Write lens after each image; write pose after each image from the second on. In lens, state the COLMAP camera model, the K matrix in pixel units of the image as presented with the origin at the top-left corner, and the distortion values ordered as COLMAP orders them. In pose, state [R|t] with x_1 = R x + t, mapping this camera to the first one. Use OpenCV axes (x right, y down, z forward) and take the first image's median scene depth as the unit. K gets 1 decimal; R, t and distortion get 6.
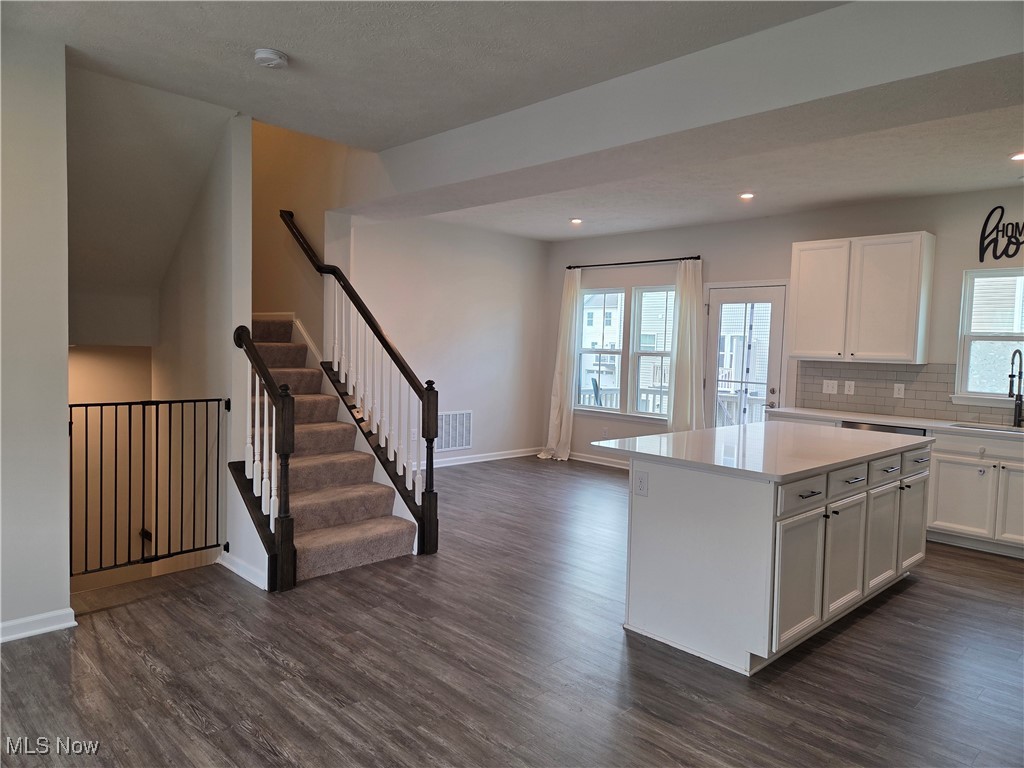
lens RADIAL K [[683.6, 0, 517.3], [0, 683.6, 384.0], [0, 0, 1]] dist [0.068040, -0.059492]
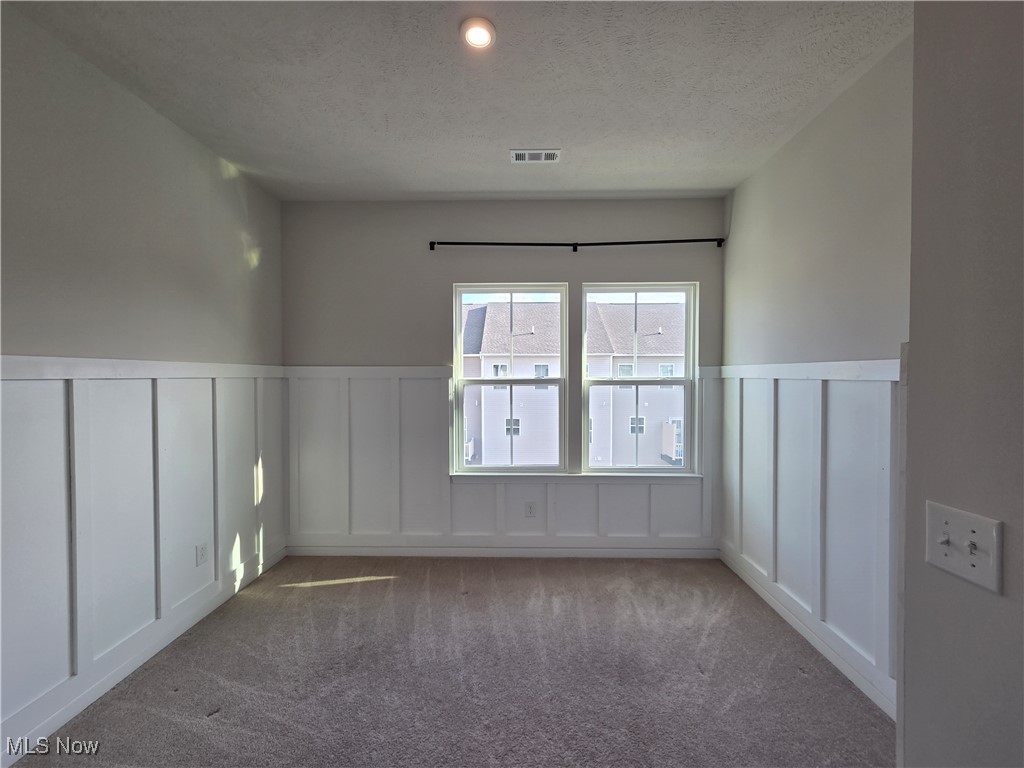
lens RADIAL K [[415.2, 0, 512.0], [0, 415.2, 385.3], [0, 0, 1]] dist [0.003567, -0.001140]
pose [[0.717007, -0.042502, 0.695769, -0.211321], [0.062392, 0.998046, -0.003329, -0.068446], [-0.694268, 0.045798, 0.718258, 1.135582]]
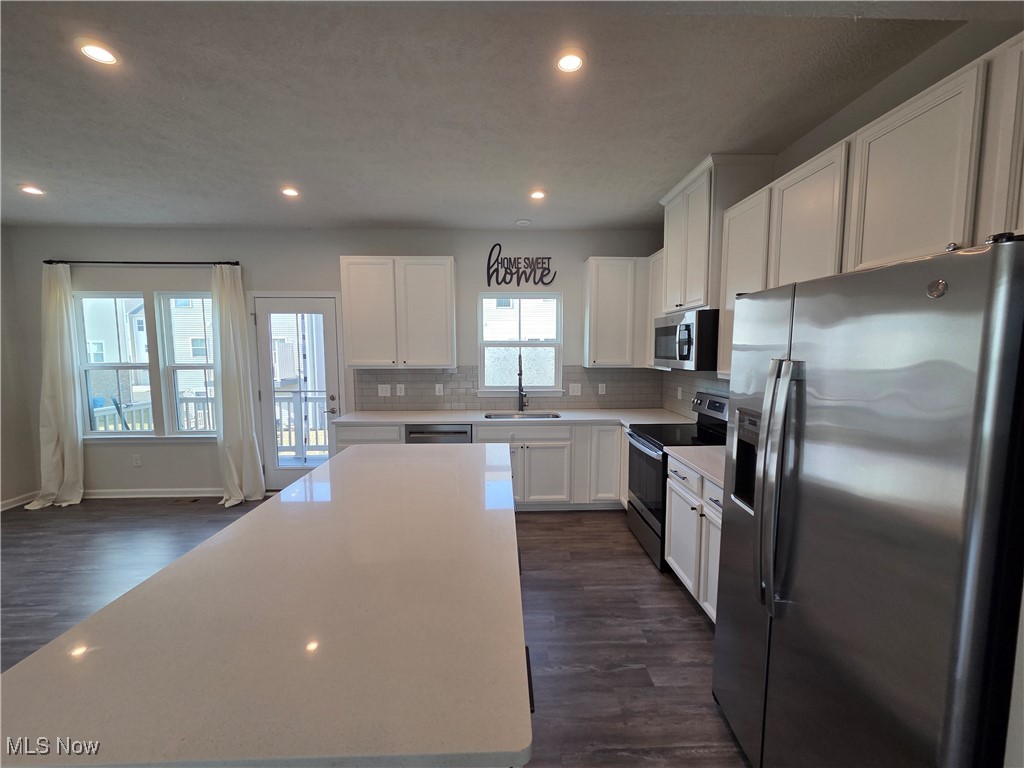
lens RADIAL K [[415.2, 0, 512.0], [0, 415.2, 385.3], [0, 0, 1]] dist [0.003567, -0.001140]
pose [[0.679125, -0.099760, 0.727212, 0.119199], [0.064967, 0.995002, 0.075825, -0.049129], [-0.731142, -0.004250, 0.682212, 0.452420]]
